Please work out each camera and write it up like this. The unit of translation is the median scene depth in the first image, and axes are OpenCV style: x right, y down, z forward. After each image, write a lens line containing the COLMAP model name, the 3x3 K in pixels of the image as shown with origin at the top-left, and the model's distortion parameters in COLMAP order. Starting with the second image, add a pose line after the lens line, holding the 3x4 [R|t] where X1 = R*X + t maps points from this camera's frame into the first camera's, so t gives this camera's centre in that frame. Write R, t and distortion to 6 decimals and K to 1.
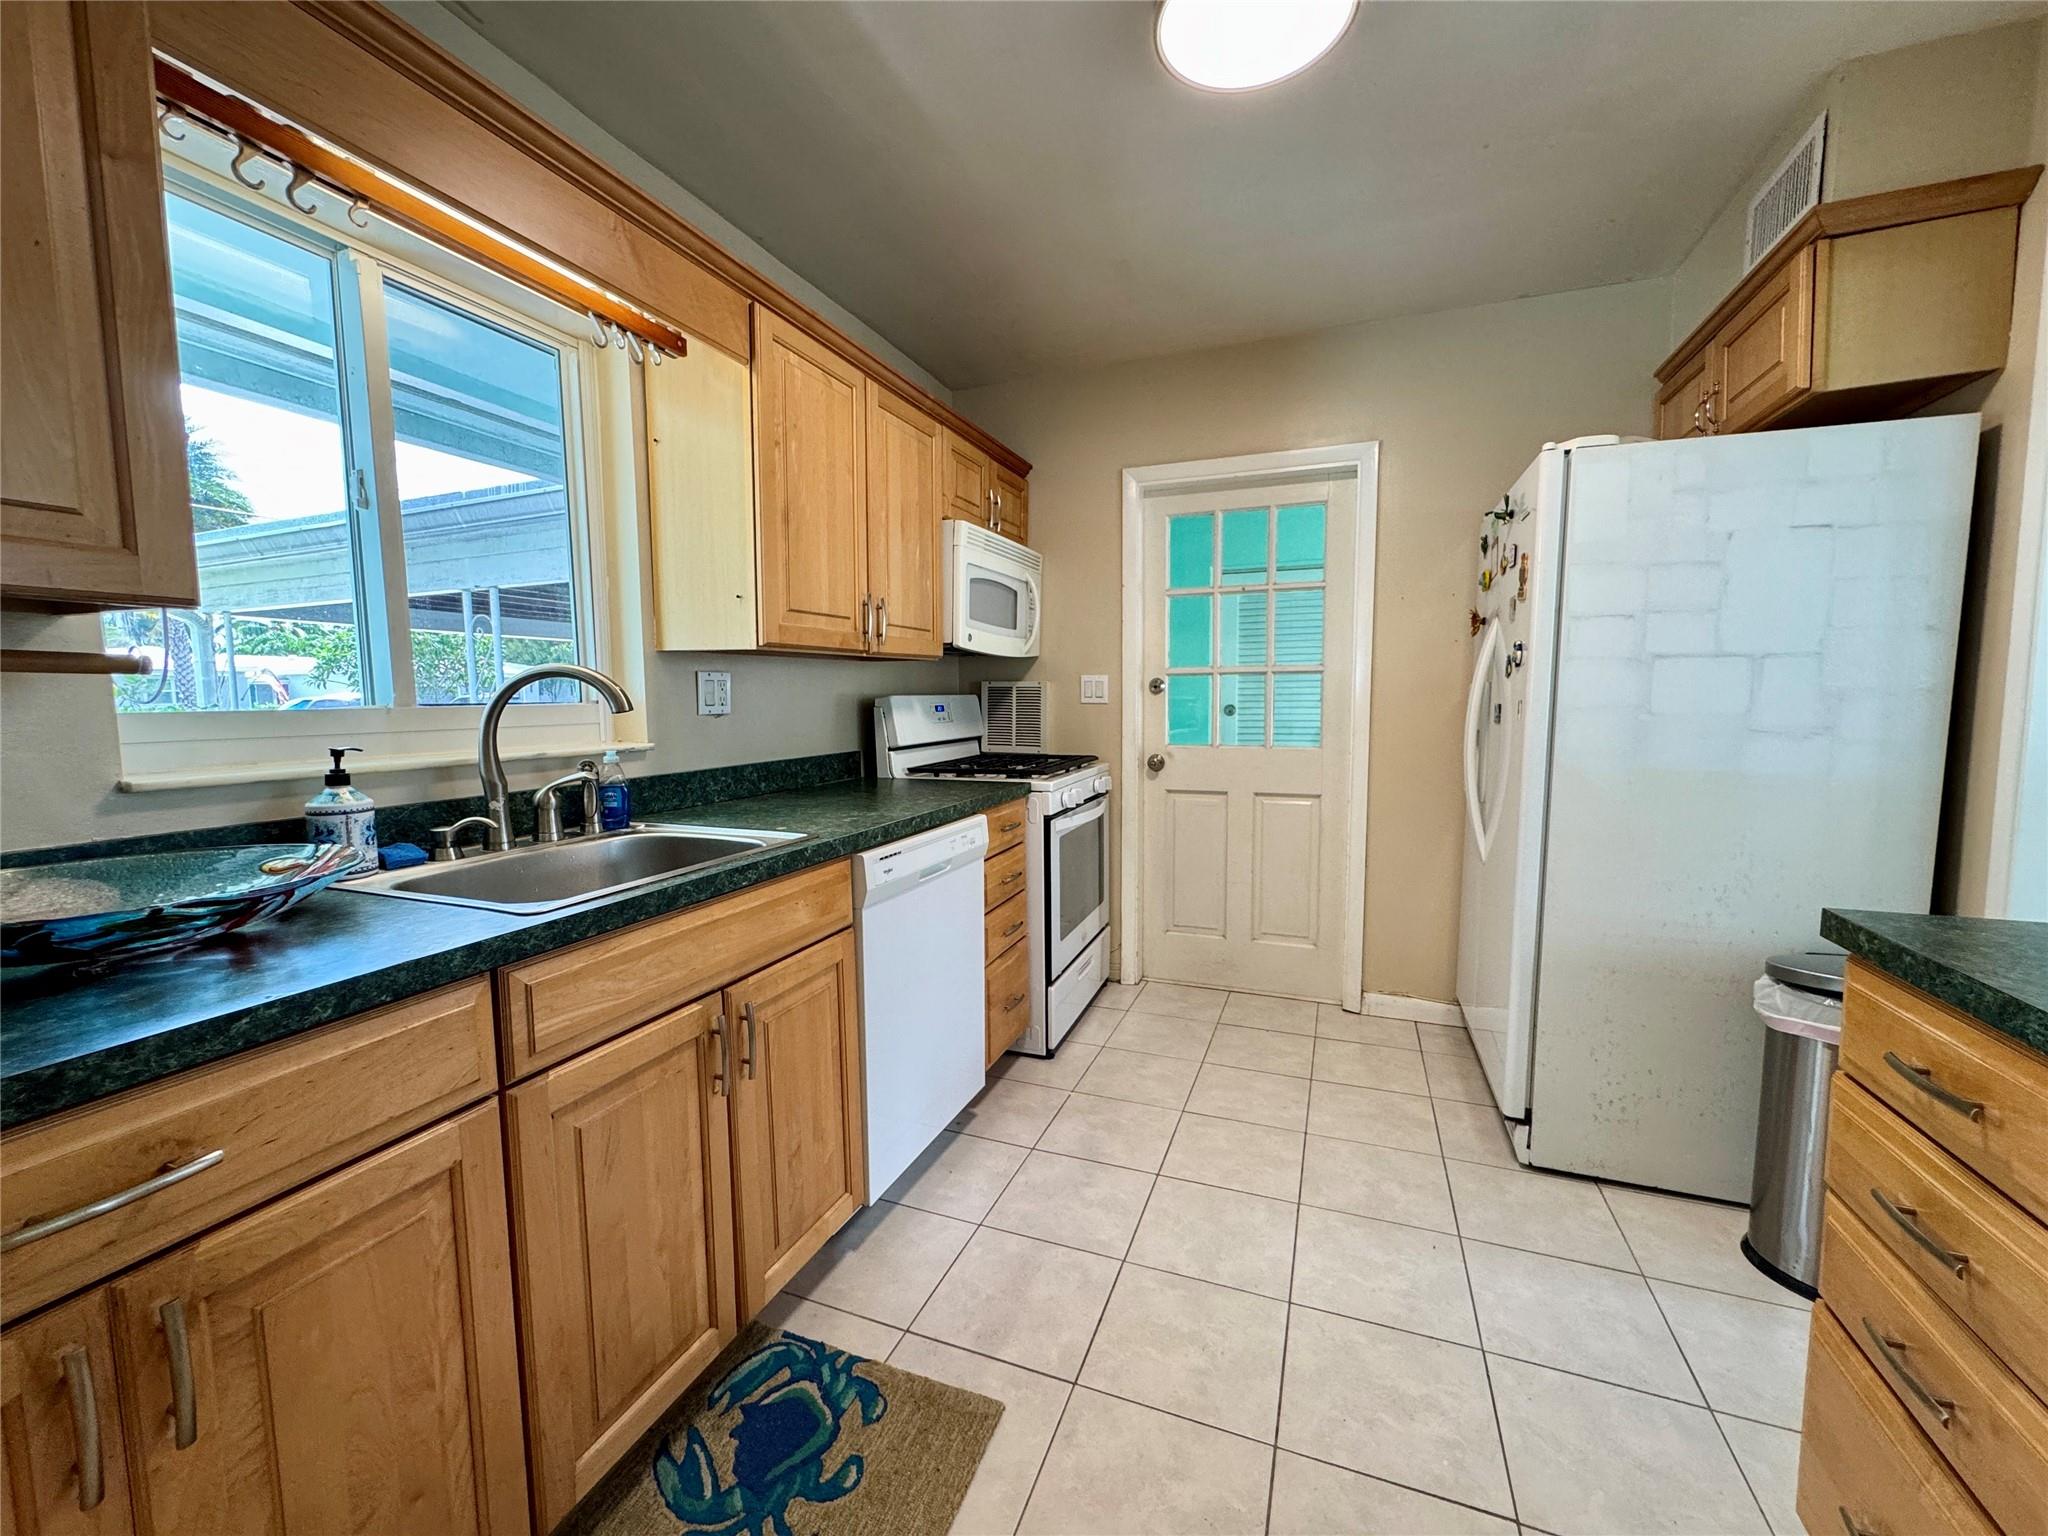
lens RADIAL K [[819.7, 0, 1023.8], [0, 819.7, 767.4], [0, 0, 1]] dist [-0.004998, 0.000512]
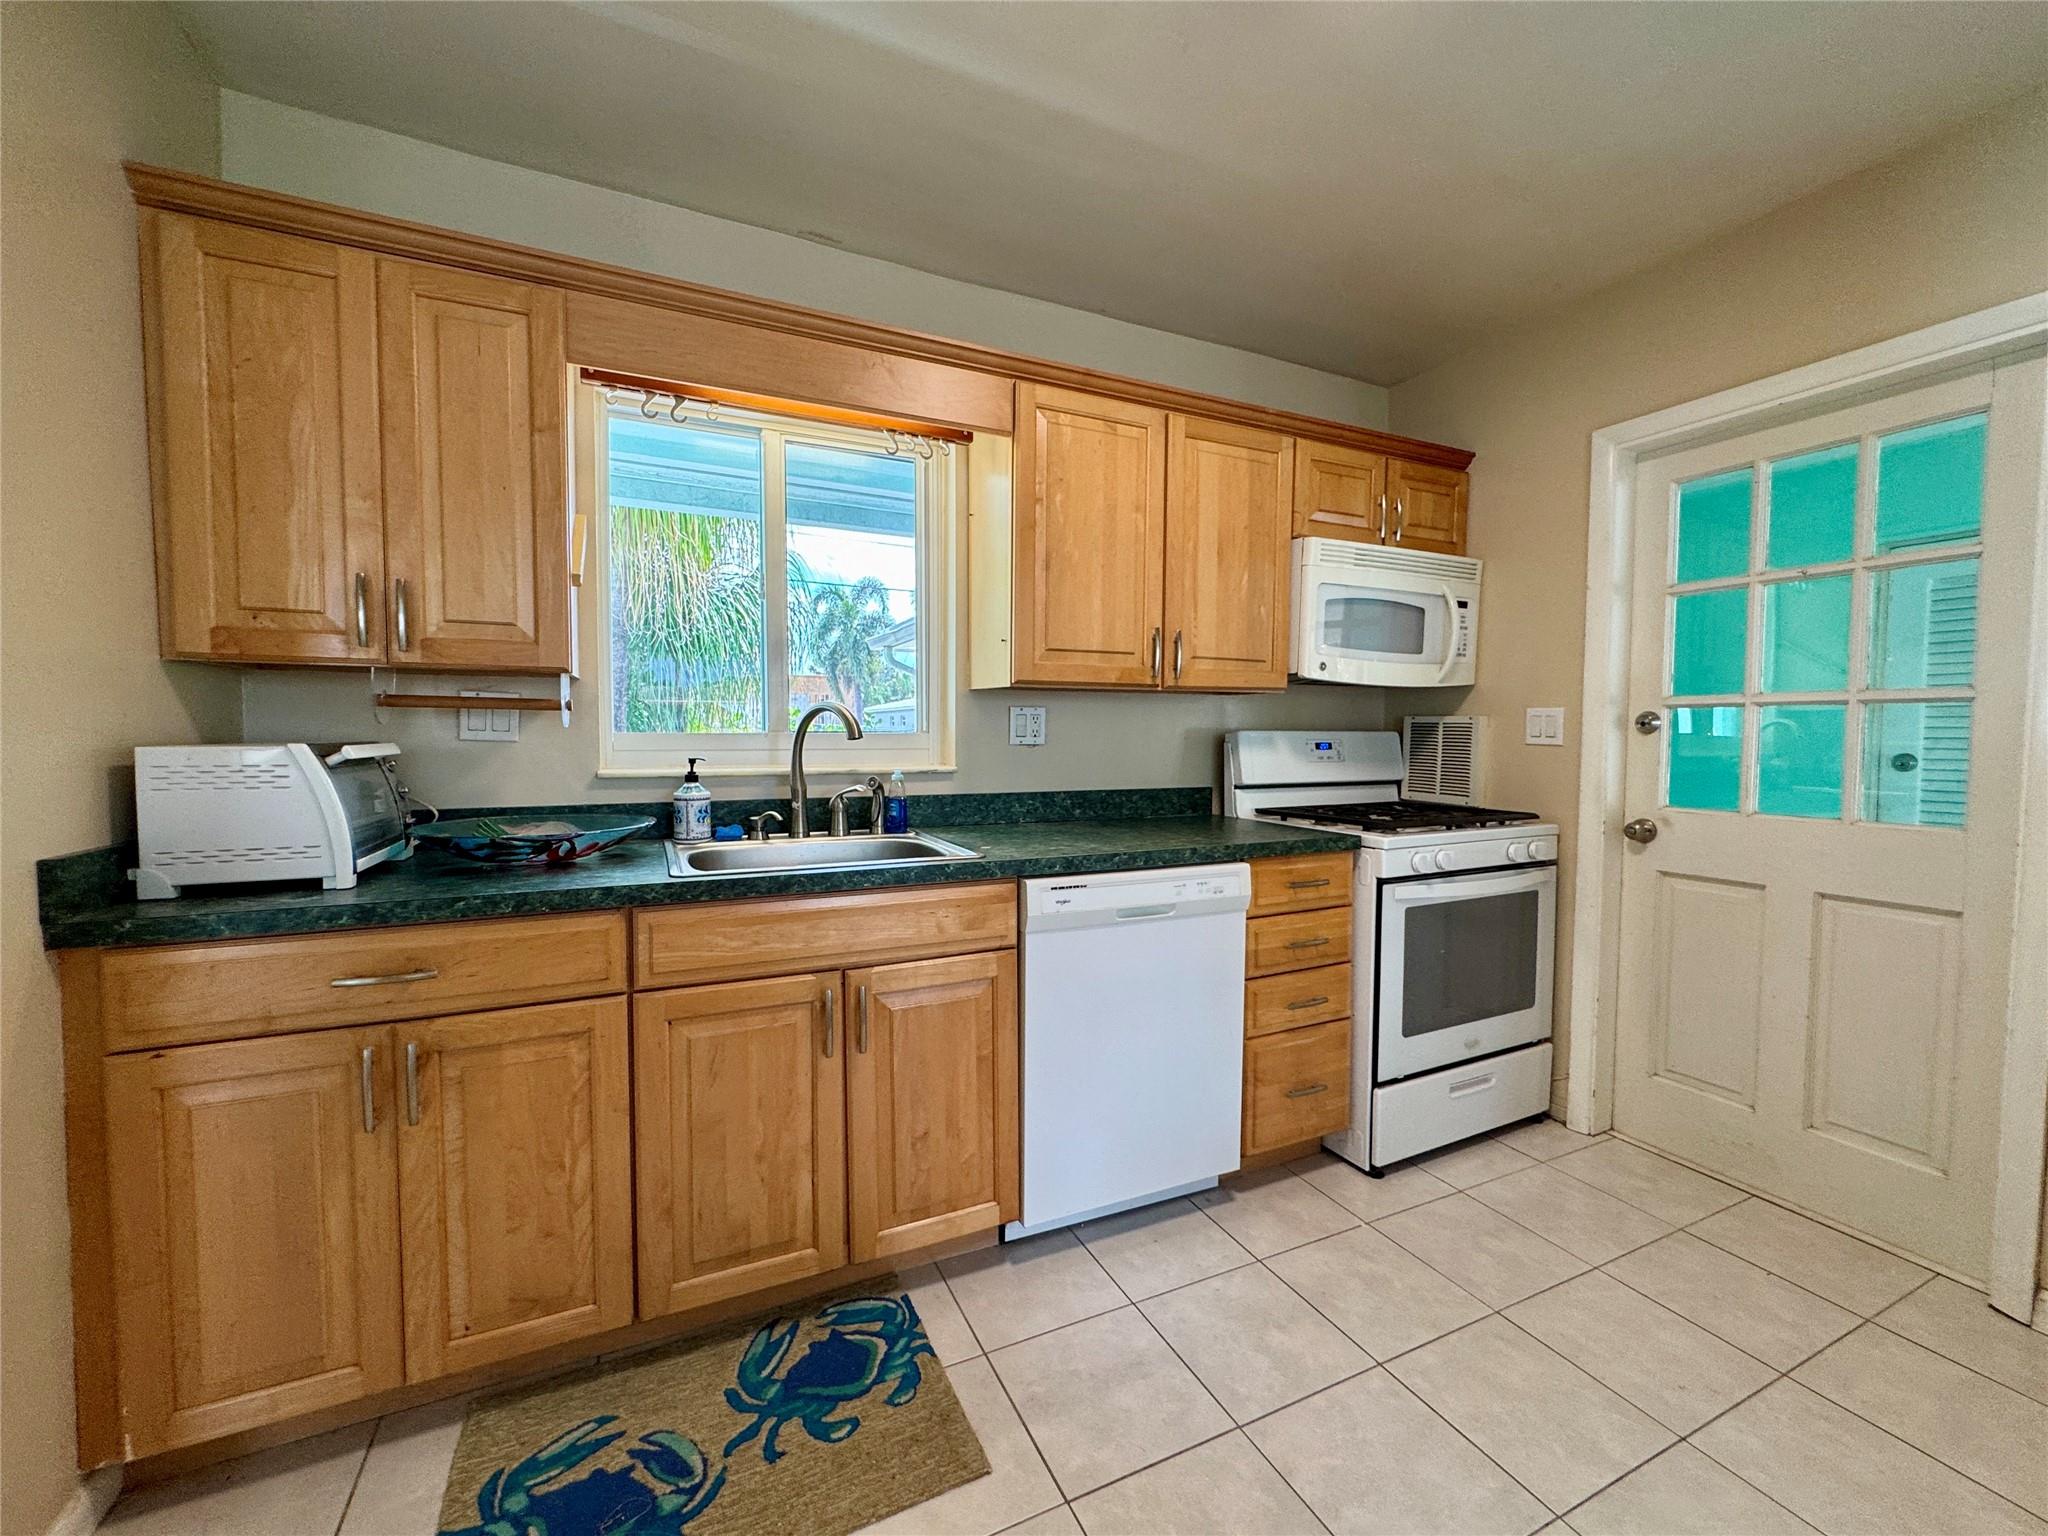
lens RADIAL K [[819.7, 0, 1023.4], [0, 819.7, 768.4], [0, 0, 1]] dist [-0.004998, 0.000512]
pose [[0.724352, 0.043941, -0.688029, 0.404763], [-0.073090, 0.997237, -0.013260, -0.017326], [0.685545, 0.059893, 0.725562, 0.184894]]
